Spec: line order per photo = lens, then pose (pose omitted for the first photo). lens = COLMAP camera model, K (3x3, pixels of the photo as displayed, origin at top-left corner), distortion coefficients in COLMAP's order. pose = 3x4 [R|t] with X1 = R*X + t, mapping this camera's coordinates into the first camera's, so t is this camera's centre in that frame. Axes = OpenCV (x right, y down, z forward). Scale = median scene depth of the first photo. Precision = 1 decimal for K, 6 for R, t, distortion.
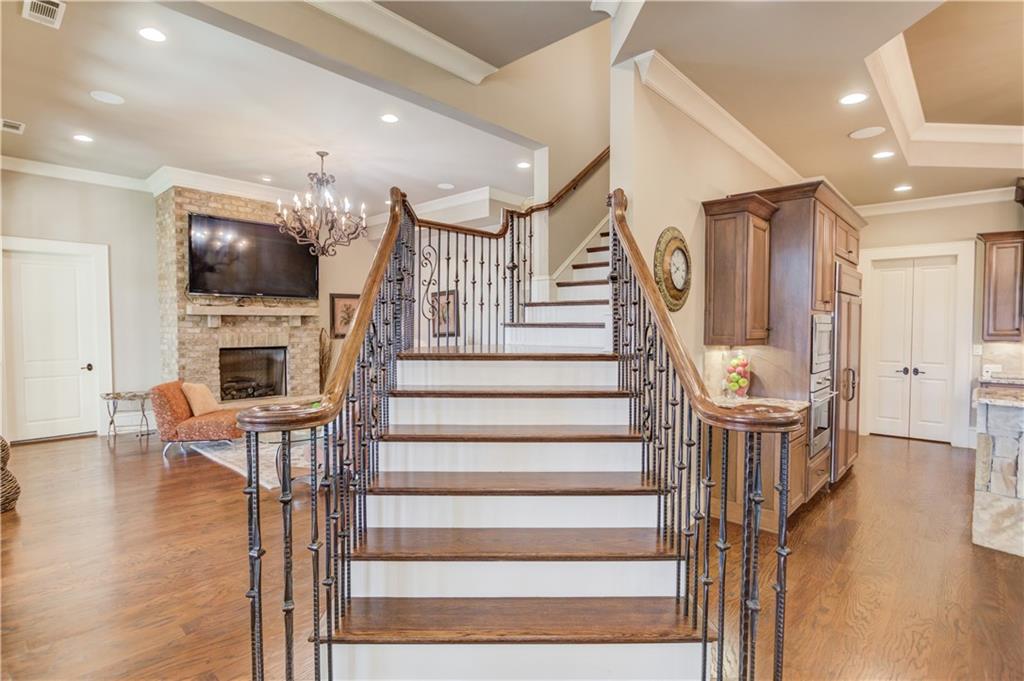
lens RADIAL K [[513.8, 0, 512.0], [0, 513.8, 340.5], [0, 0, 1]] dist [-0.000062, -0.000123]
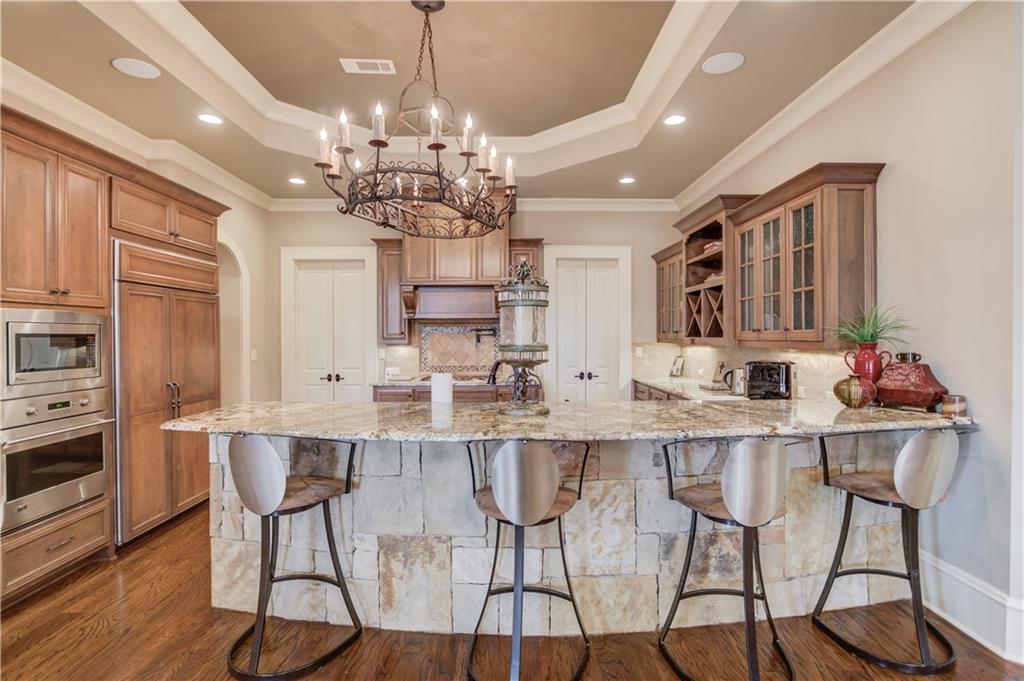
lens RADIAL K [[519.2, 0, 512.0], [0, 519.2, 340.5], [0, 0, 1]] dist [-0.001148, -0.000220]
pose [[0.735582, -0.013640, 0.677298, 0.545492], [0.025610, 0.999643, -0.007682, 0.009147], [-0.676951, 0.022996, 0.735668, 0.084375]]
